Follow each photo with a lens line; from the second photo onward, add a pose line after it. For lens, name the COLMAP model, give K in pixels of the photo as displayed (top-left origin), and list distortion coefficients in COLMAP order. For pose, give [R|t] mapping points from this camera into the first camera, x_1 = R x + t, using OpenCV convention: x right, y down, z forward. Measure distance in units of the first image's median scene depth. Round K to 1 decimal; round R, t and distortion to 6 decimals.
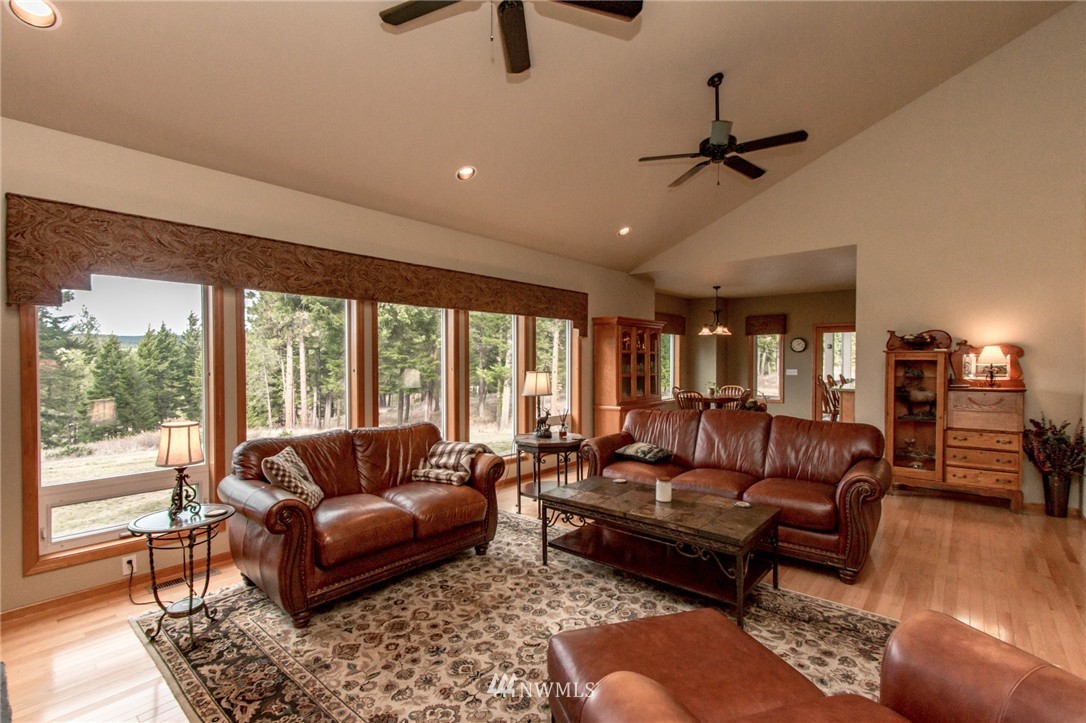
lens RADIAL K [[503.1, 0, 534.7], [0, 503.1, 359.4], [0, 0, 1]] dist [0.004202, 0.000529]
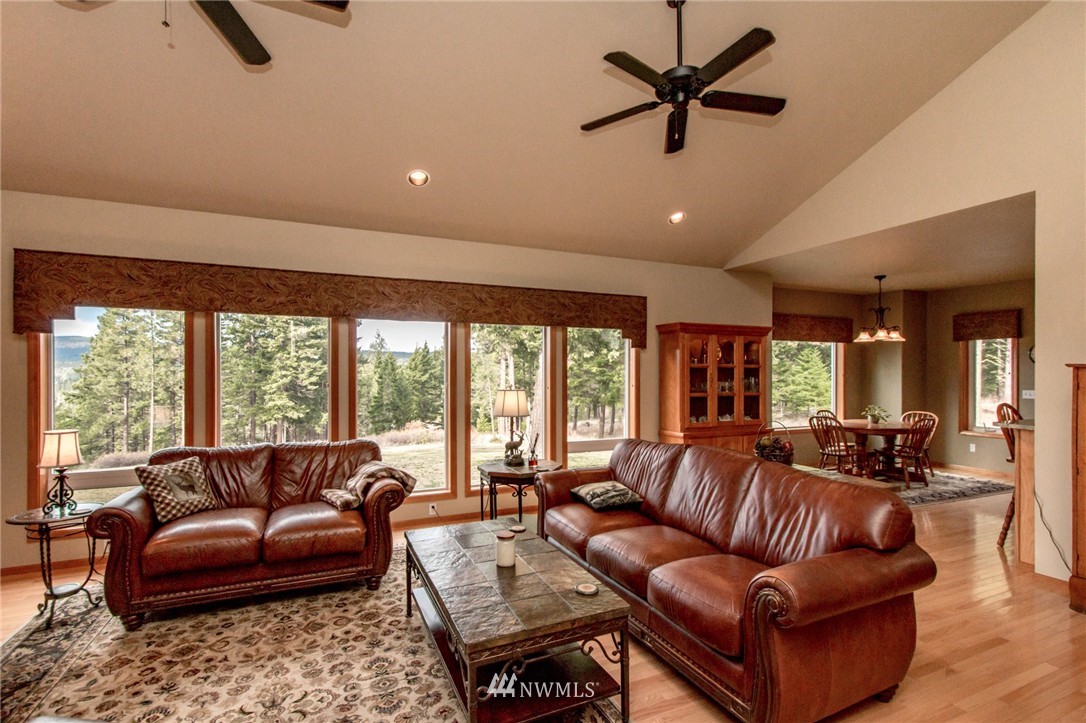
lens RADIAL K [[503.1, 0, 518.3], [0, 503.1, 368.9], [0, 0, 1]] dist [0.004202, 0.000529]
pose [[0.901059, -0.005134, -0.433667, 0.604130], [-0.000383, 0.999920, -0.012635, -0.000083], [0.433697, 0.011551, 0.900985, 0.330357]]
